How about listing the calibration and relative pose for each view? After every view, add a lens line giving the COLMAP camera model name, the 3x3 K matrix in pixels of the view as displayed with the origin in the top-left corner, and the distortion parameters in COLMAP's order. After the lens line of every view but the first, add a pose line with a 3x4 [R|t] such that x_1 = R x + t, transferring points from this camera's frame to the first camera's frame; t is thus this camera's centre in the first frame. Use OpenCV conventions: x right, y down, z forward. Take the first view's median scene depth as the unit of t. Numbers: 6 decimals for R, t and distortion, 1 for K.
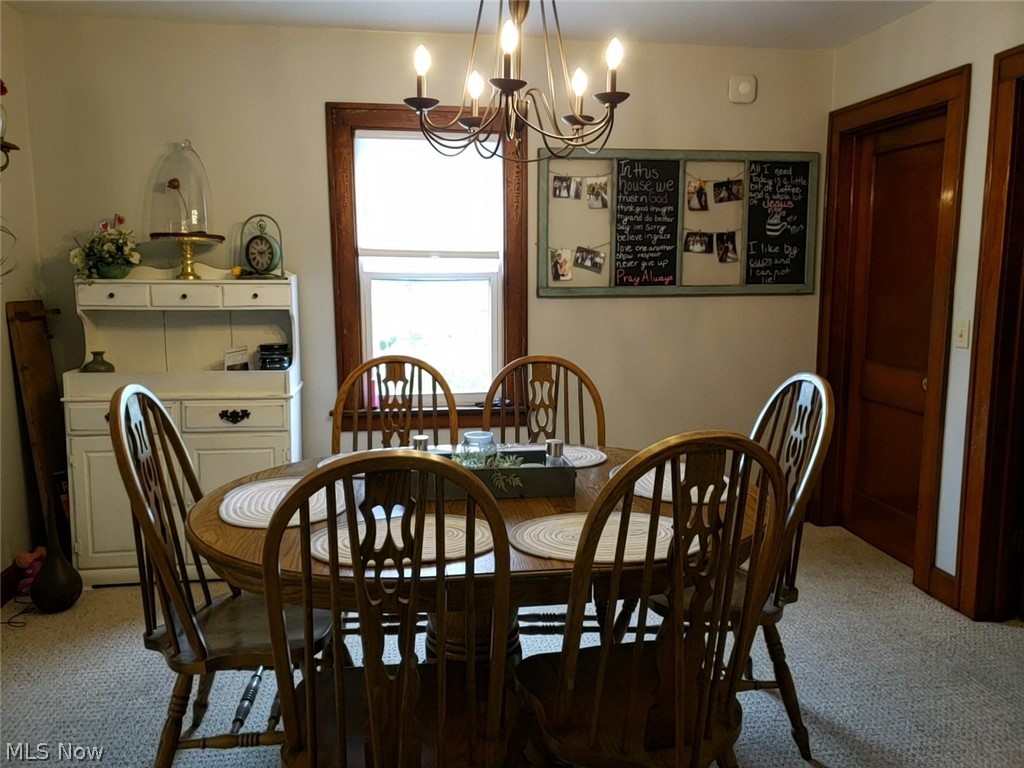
lens RADIAL K [[808.7, 0, 512.7], [0, 808.7, 374.9], [0, 0, 1]] dist [-0.004594, 0.003478]
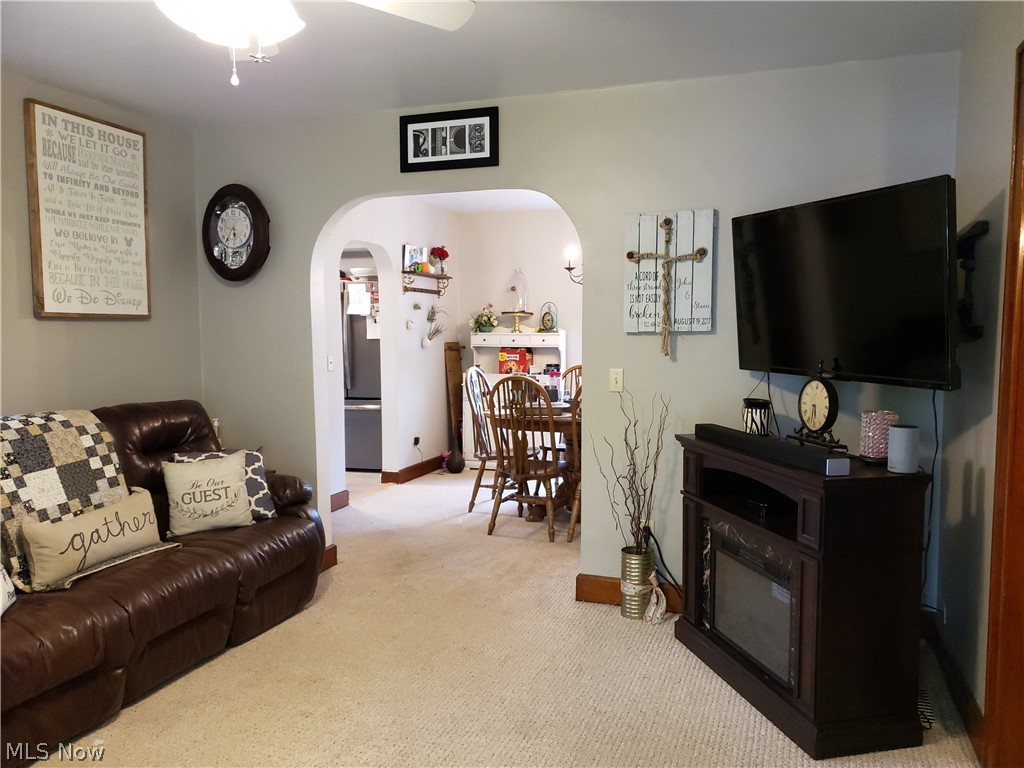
lens RADIAL K [[784.9, 0, 516.2], [0, 784.9, 384.4], [0, 0, 1]] dist [-0.013109, 0.015848]
pose [[0.884942, 0.028130, -0.464852, 0.583992], [-0.052495, 0.997838, -0.039553, 0.104084], [0.462734, 0.059405, 0.884505, -0.859662]]
